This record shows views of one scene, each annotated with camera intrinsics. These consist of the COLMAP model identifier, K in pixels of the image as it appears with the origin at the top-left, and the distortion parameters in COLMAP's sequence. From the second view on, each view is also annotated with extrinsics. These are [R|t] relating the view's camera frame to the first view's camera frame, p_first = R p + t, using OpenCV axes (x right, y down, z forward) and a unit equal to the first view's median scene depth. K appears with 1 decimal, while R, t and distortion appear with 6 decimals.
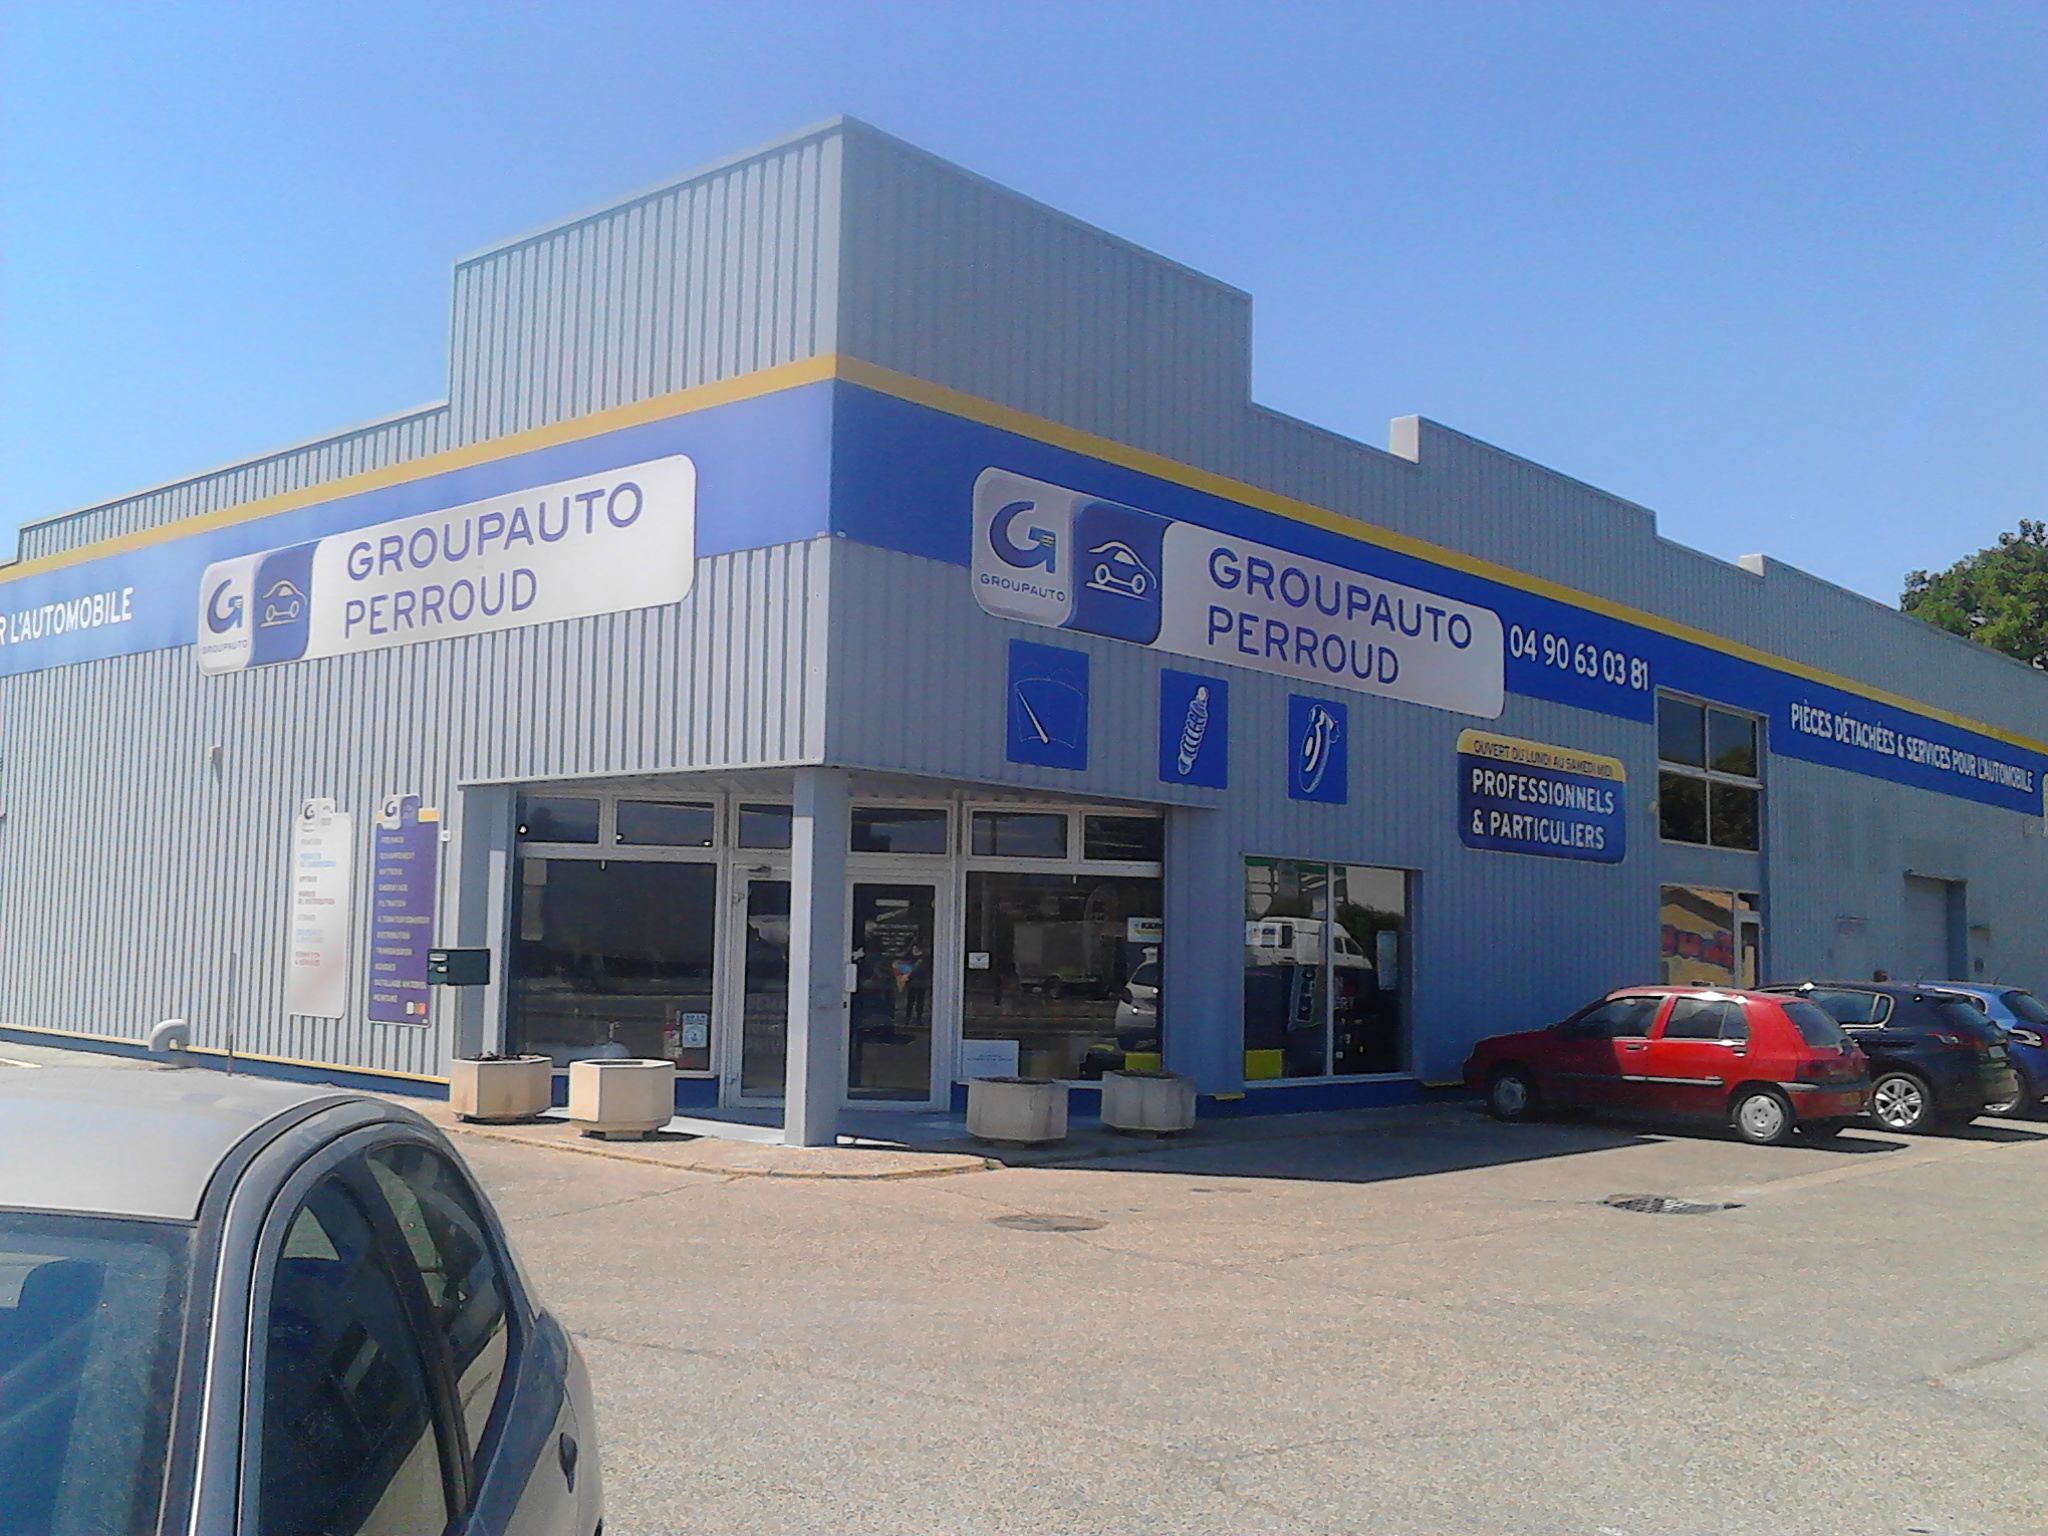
lens RADIAL K [[2008.0, 0, 1021.9], [0, 2008.0, 774.5], [0, 0, 1]] dist [-0.009641, 0.000000]
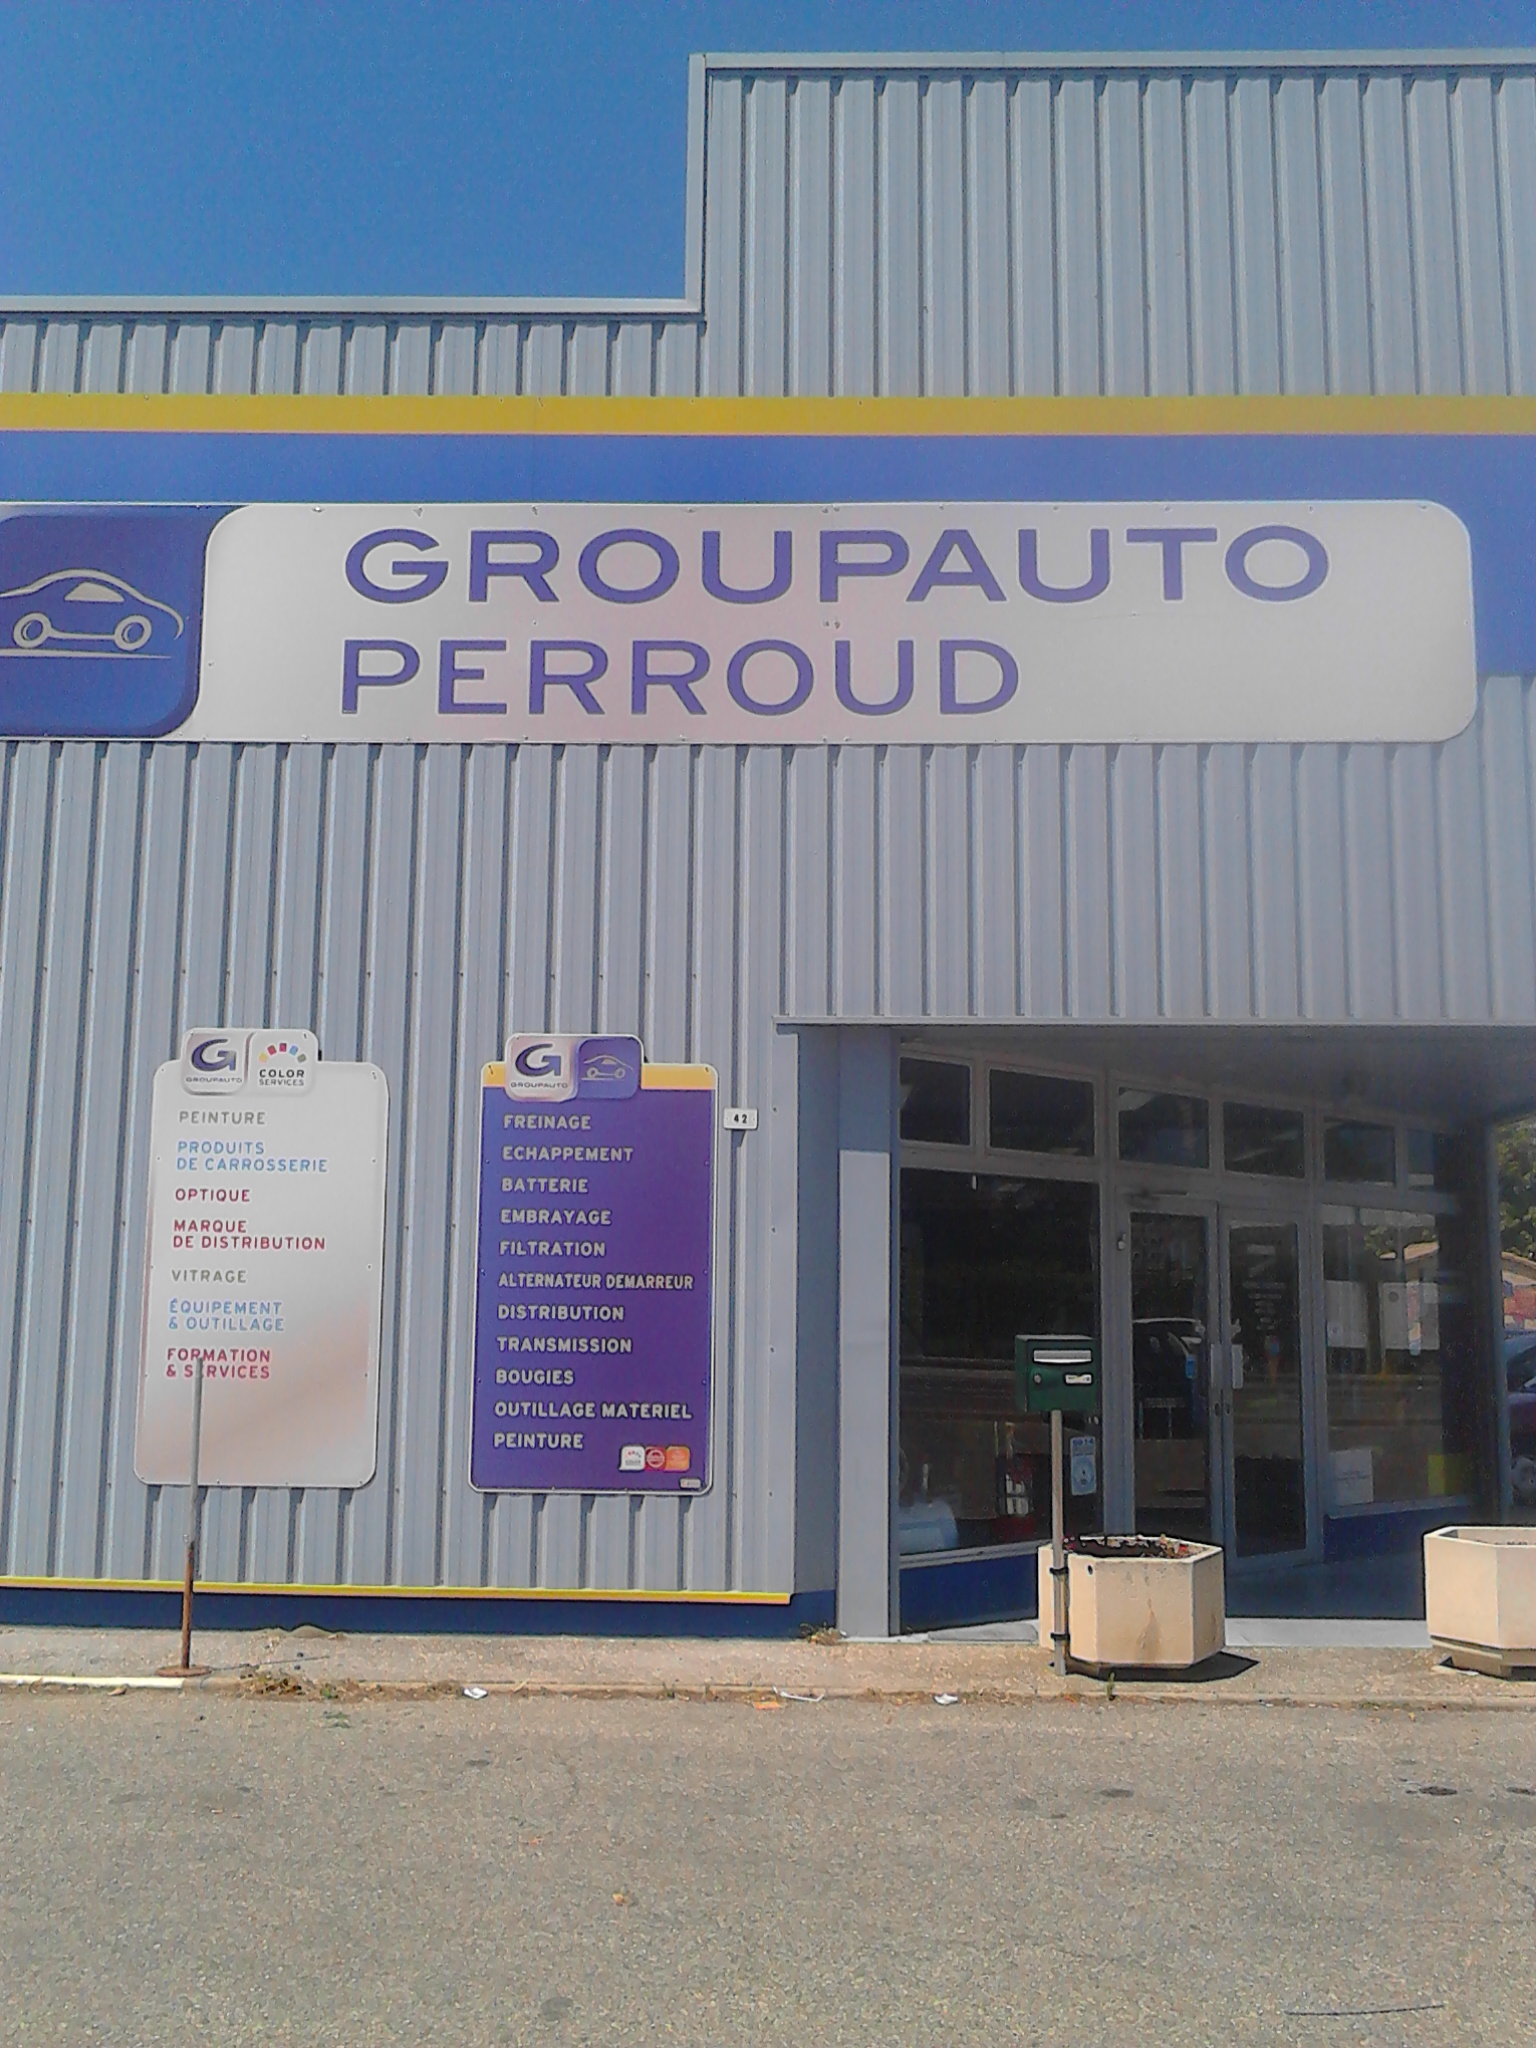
lens RADIAL K [[2008.0, 0, 768.3], [0, 2008.0, 1014.4], [0, 0, 1]] dist [-0.009641, 0.000000]
pose [[0.764357, 0.078451, 0.640002, -0.606990], [-0.047975, 0.996739, -0.064883, 0.036424], [-0.643006, 0.018890, 0.765629, 0.588415]]
